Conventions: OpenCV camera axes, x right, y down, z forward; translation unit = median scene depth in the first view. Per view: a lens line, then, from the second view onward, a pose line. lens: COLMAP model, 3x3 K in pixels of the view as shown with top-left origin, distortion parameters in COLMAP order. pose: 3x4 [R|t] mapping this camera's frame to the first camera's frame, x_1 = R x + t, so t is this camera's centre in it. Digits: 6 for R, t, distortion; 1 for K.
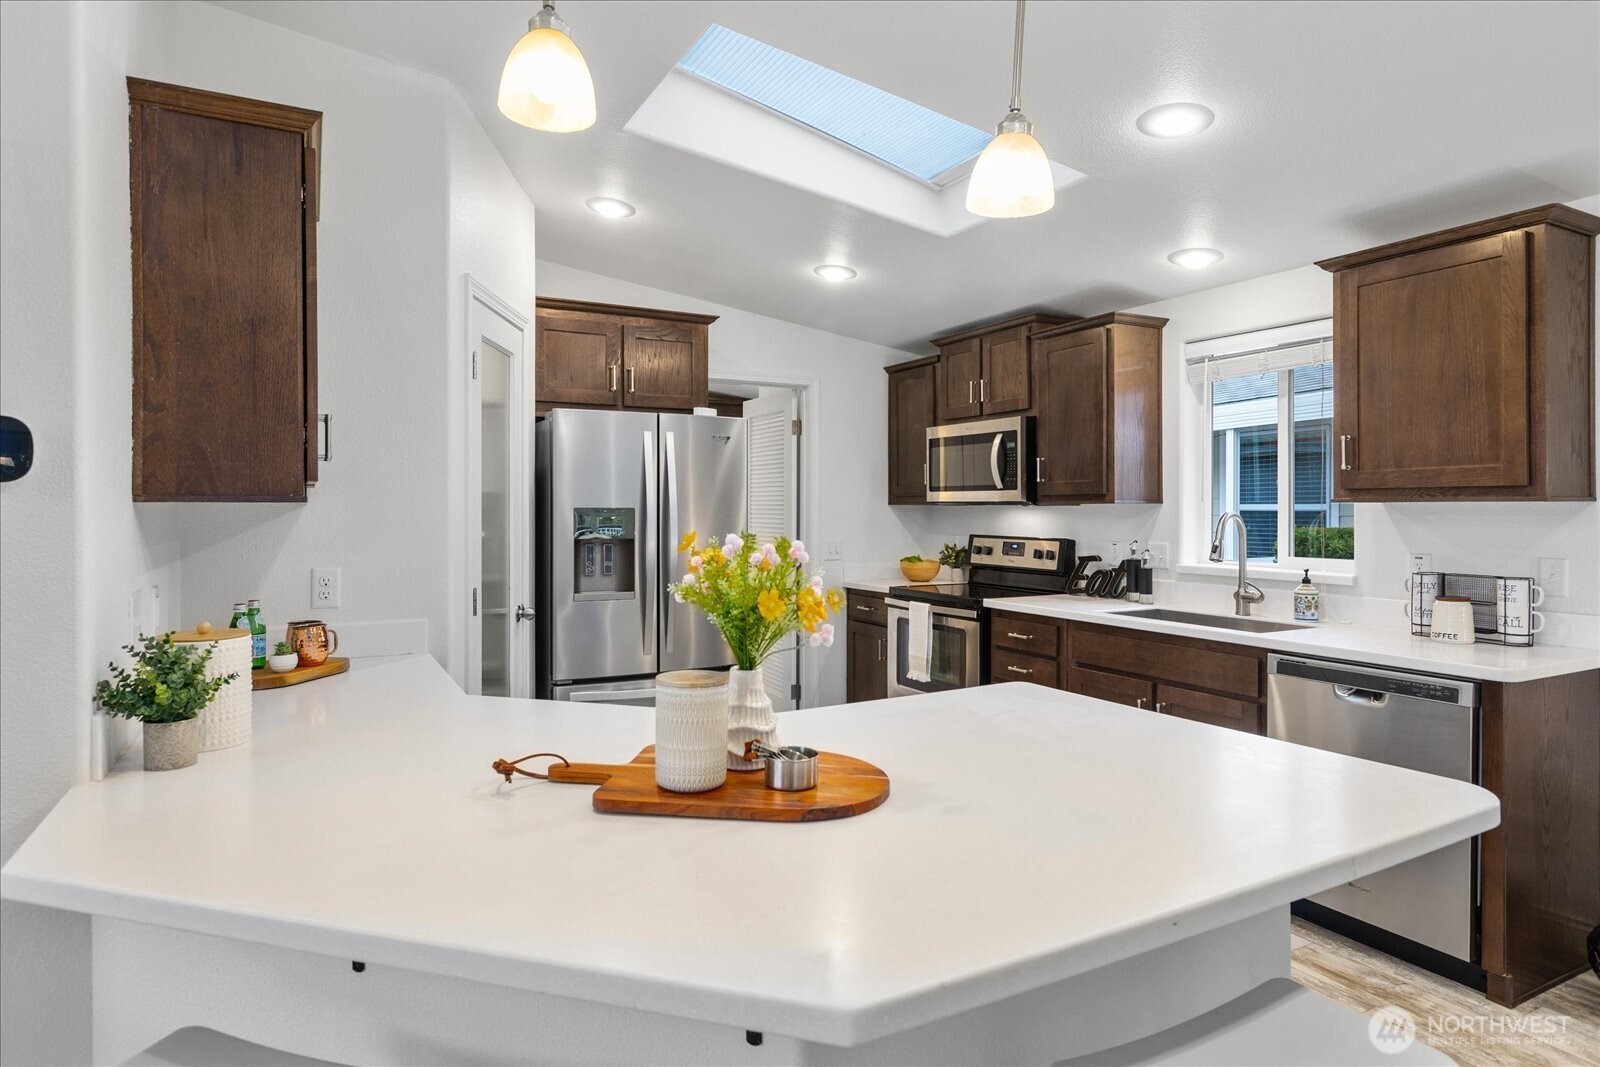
lens RADIAL K [[903.9, 0, 796.5], [0, 903.9, 486.7], [0, 0, 1]] dist [0.012773, 0.000190]
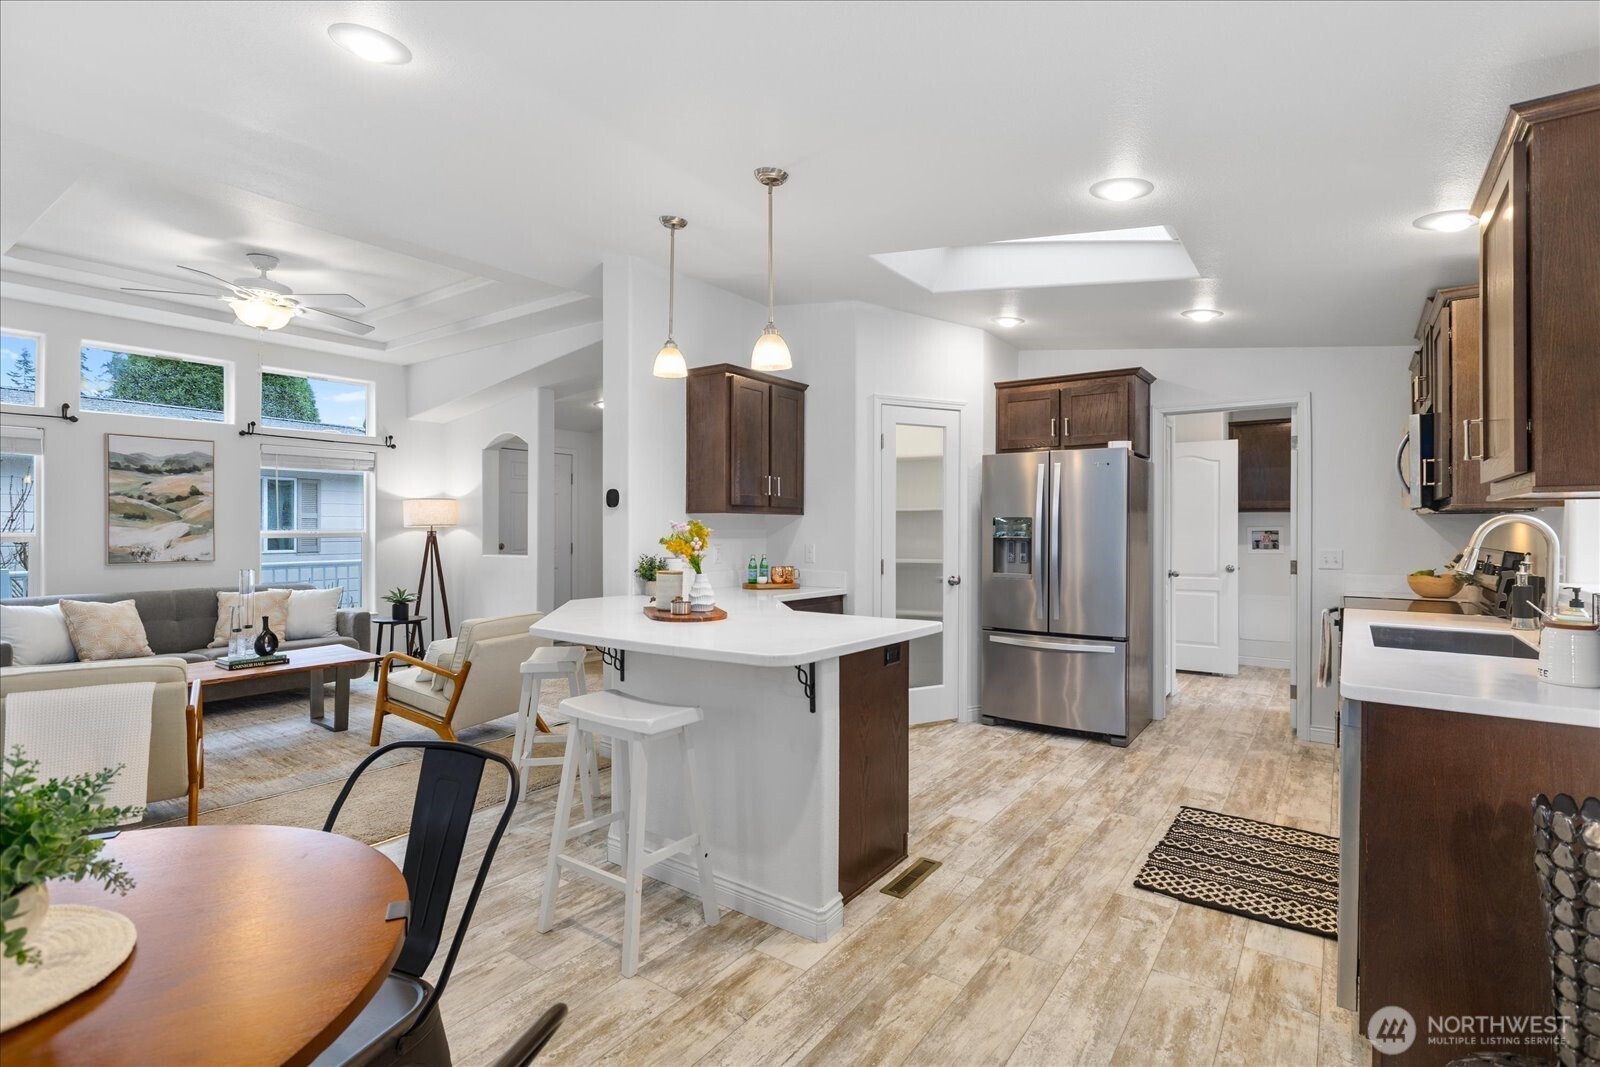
lens RADIAL K [[752.2, 0, 816.0], [0, 752.2, 531.1], [0, 0, 1]] dist [0.007075, 0.000994]
pose [[0.434862, 0.005693, -0.900479, 0.753351], [0.017501, 0.999738, 0.014772, 0.020790], [0.900327, -0.022183, 0.434649, 0.144280]]
